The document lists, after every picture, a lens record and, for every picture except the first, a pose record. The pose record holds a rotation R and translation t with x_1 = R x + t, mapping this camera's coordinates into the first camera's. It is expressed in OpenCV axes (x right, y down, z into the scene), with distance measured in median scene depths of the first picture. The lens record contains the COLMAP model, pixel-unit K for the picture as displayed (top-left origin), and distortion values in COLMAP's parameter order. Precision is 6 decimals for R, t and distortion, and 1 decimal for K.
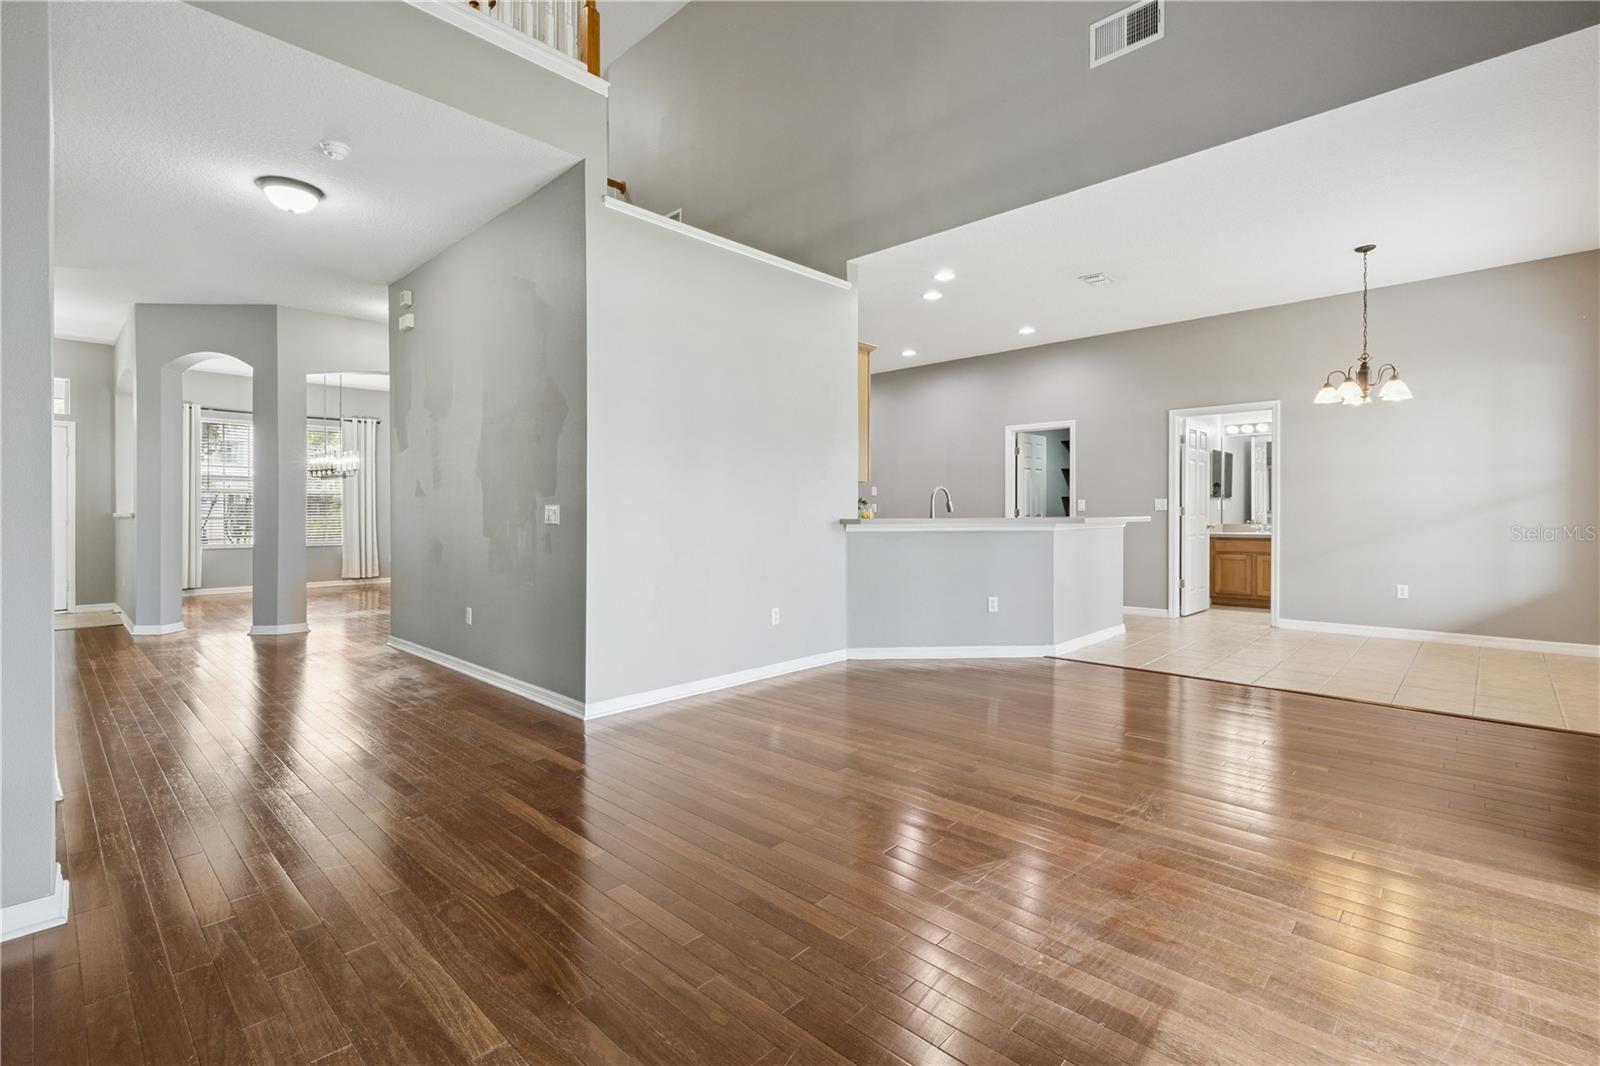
lens RADIAL K [[720.1, 0, 796.1], [0, 720.1, 506.8], [0, 0, 1]] dist [0.008076, 0.000709]
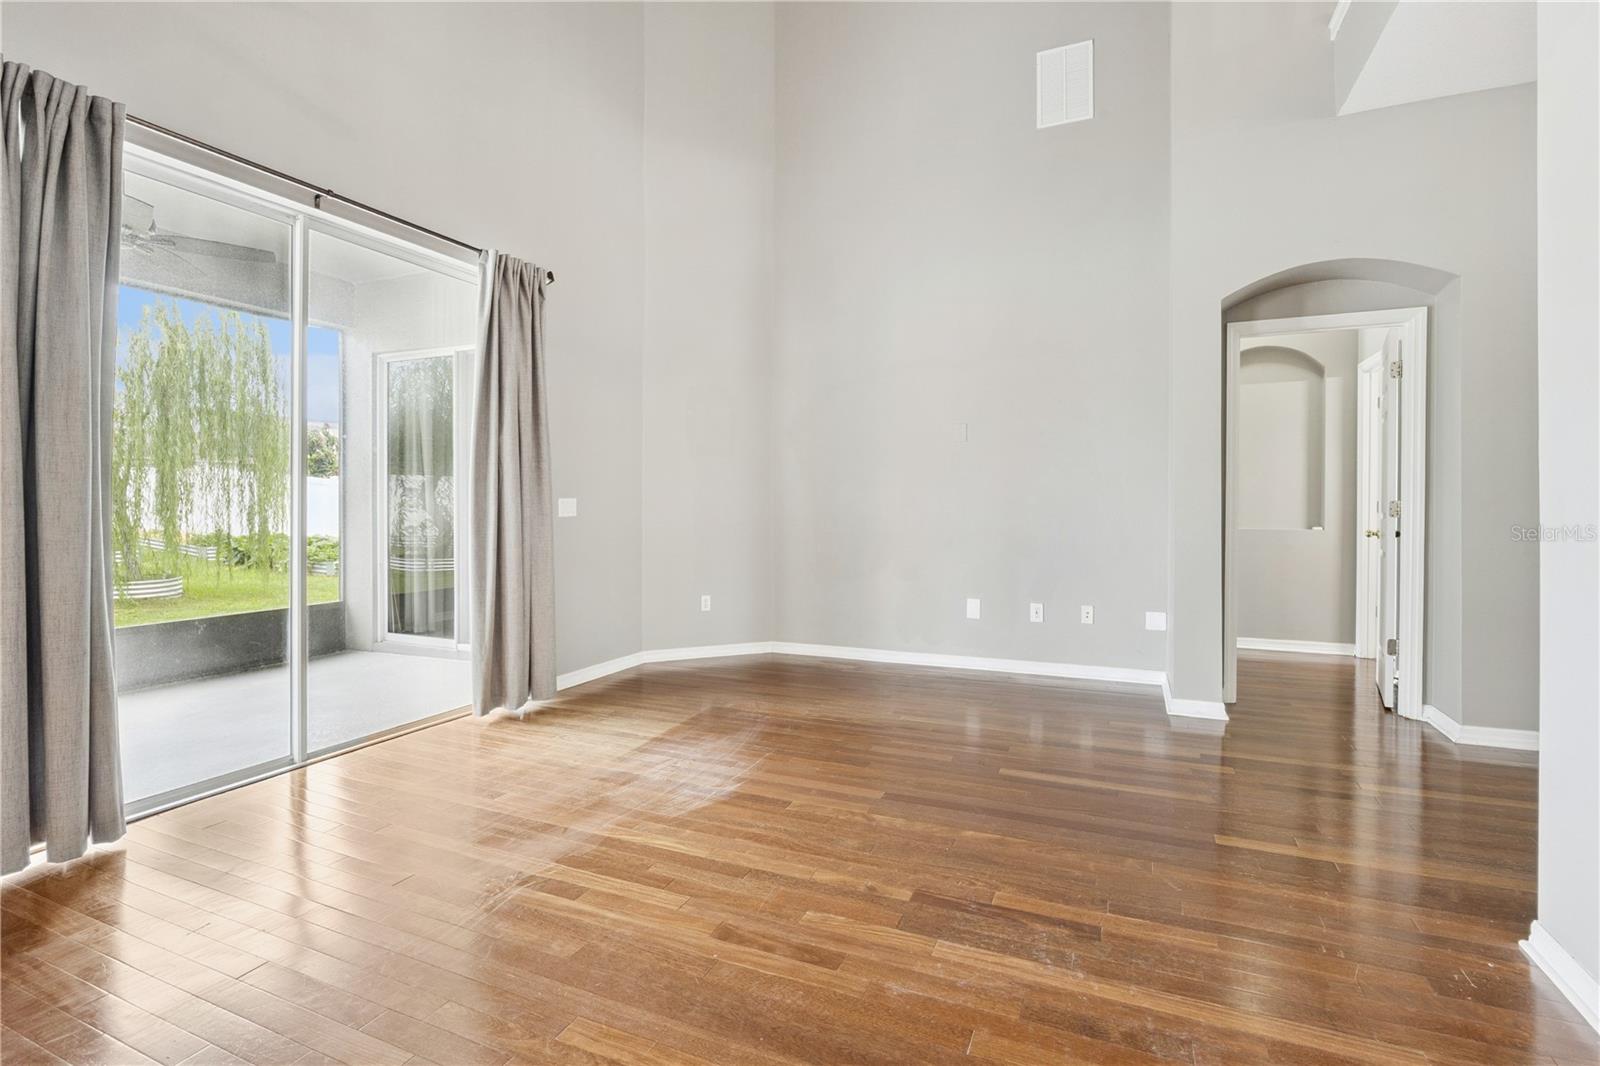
lens RADIAL K [[760.4, 0, 789.3], [0, 760.4, 508.5], [0, 0, 1]] dist [-0.008193, 0.000298]
pose [[-0.940894, 0.007330, -0.338621, 0.237907], [0.008490, 0.999962, -0.001944, 0.006471], [0.338594, -0.004704, -0.940921, 0.952989]]
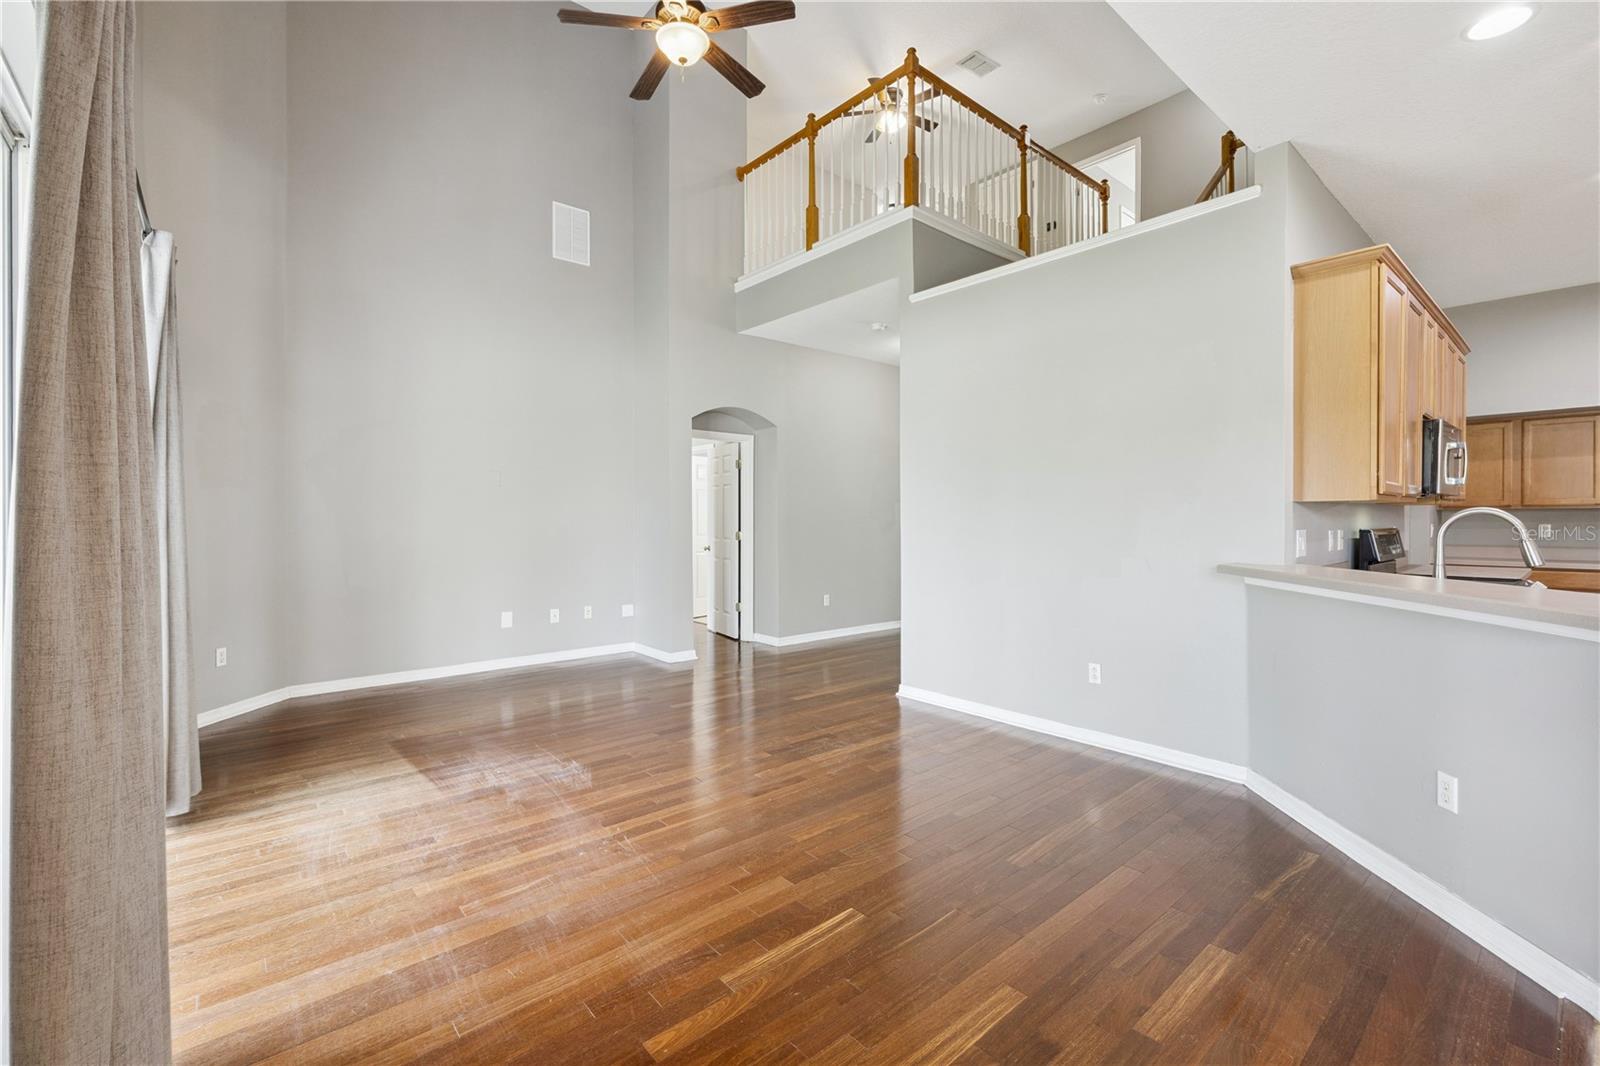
lens RADIAL K [[684.5, 0, 795.1], [0, 684.5, 527.6], [0, 0, 1]] dist [0.000417, -0.000057]
pose [[-0.095101, 0.019340, -0.995280, 0.734281], [0.005221, 0.999807, 0.018929, -0.031565], [0.995454, -0.003396, -0.095184, 0.685624]]
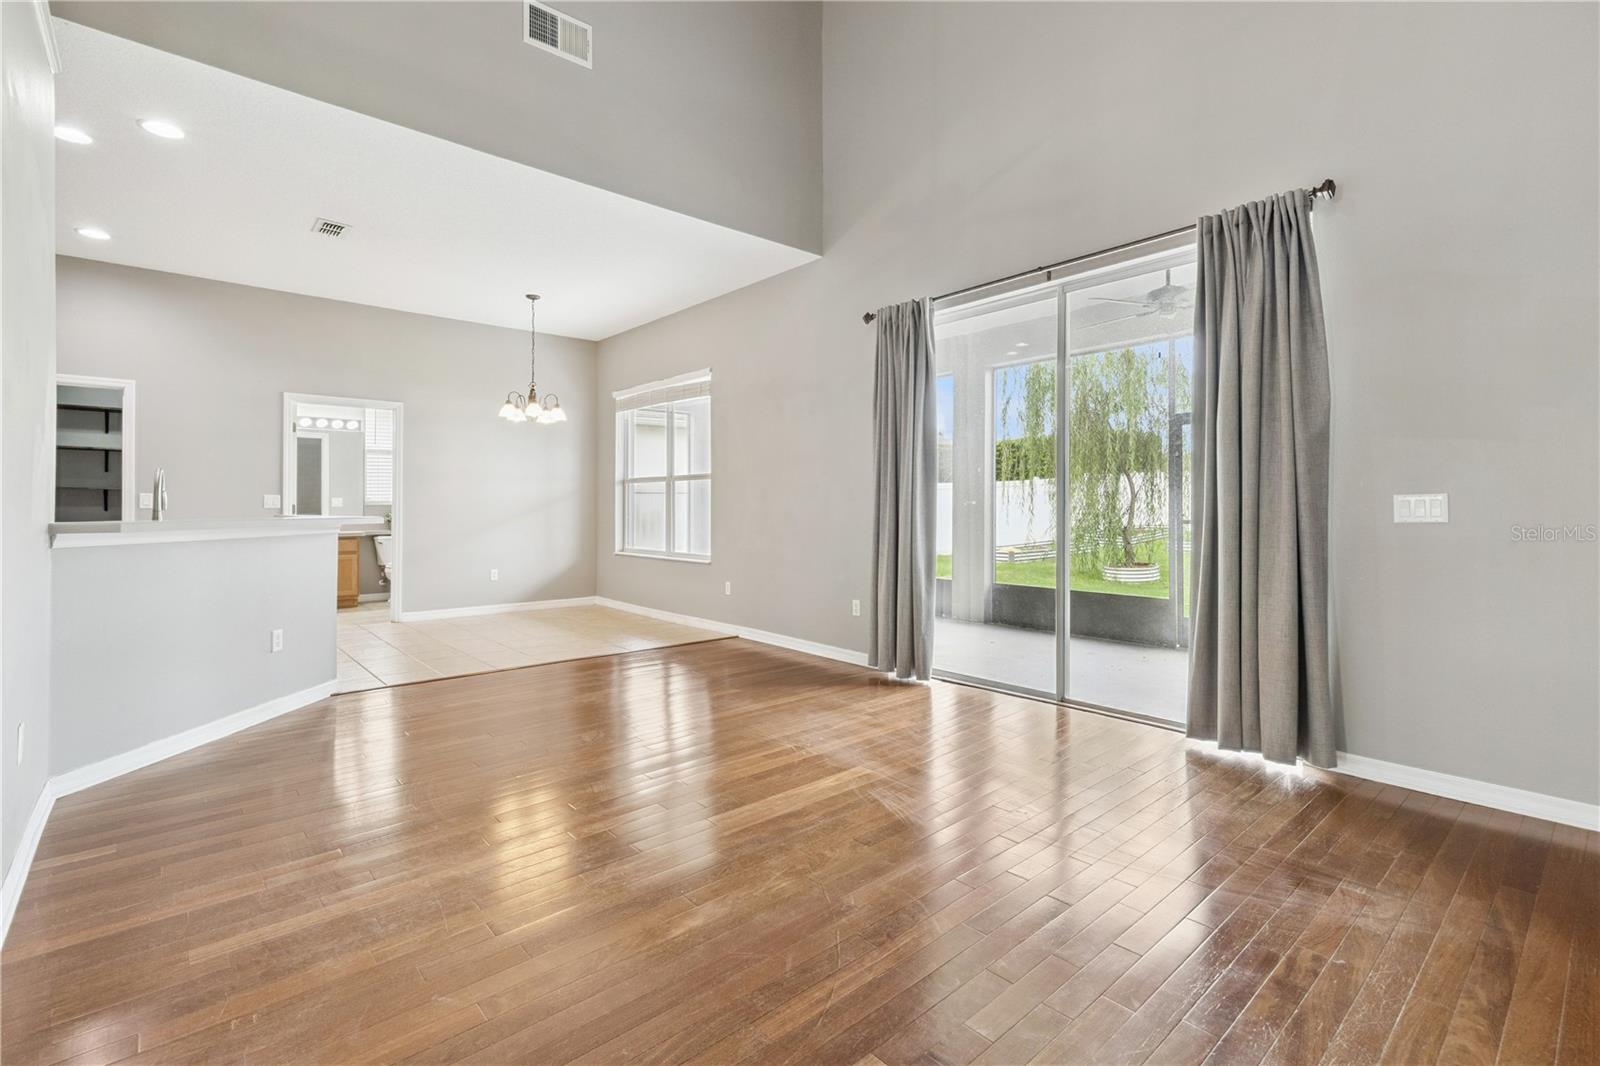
lens RADIAL K [[720.1, 0, 783.8], [0, 720.1, 505.7], [0, 0, 1]] dist [0.008076, 0.000709]
pose [[0.092226, 0.007087, 0.995713, -0.398390], [-0.006203, 0.999959, -0.006543, 0.004851], [-0.995719, -0.005573, 0.092266, 0.458350]]
